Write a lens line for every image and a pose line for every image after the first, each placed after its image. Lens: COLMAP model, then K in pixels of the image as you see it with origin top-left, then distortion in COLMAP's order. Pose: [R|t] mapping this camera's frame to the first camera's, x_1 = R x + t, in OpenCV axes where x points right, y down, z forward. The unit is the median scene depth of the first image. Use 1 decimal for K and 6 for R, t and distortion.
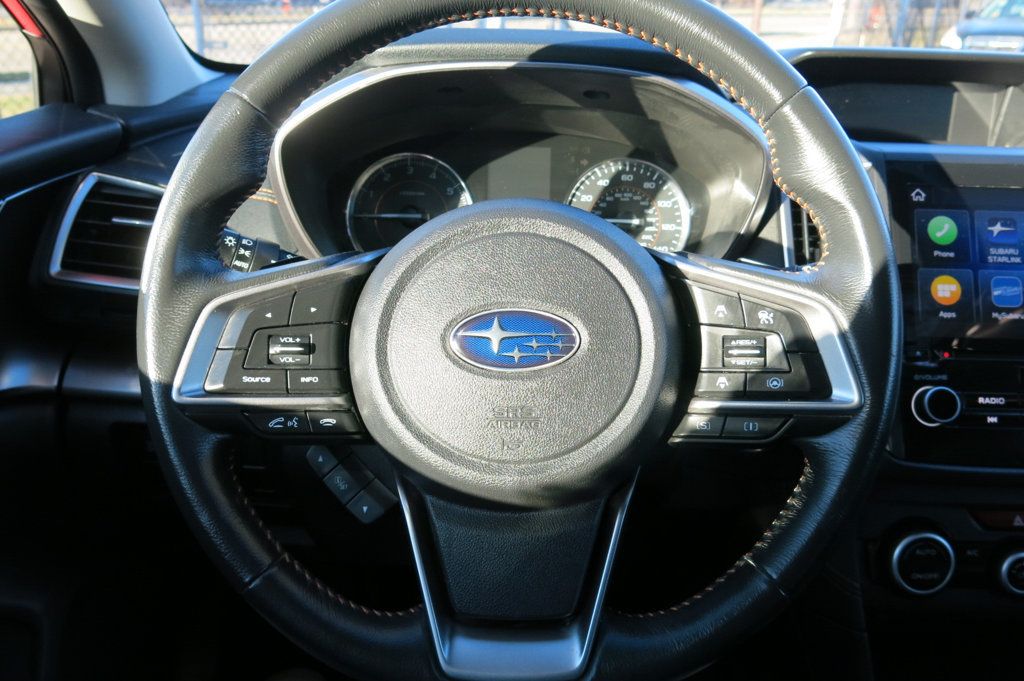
lens RADIAL K [[860.9, 0, 512.0], [0, 860.9, 340.5], [0, 0, 1]] dist [0.007657, 0.001271]
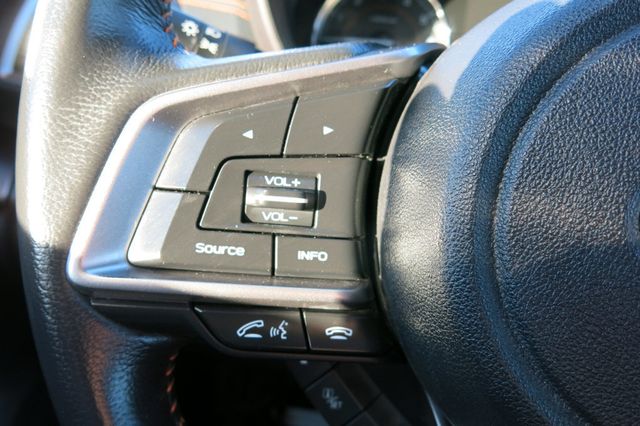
lens RADIAL K [[547.0, 0, 320.0], [0, 547.0, 213.0], [0, 0, 1]] dist [-0.017775, -0.017227]
pose [[0.993798, 0.083069, -0.073929, -0.206823], [-0.076842, 0.993547, 0.083420, -0.012058], [0.080381, -0.077222, 0.993768, 0.651394]]
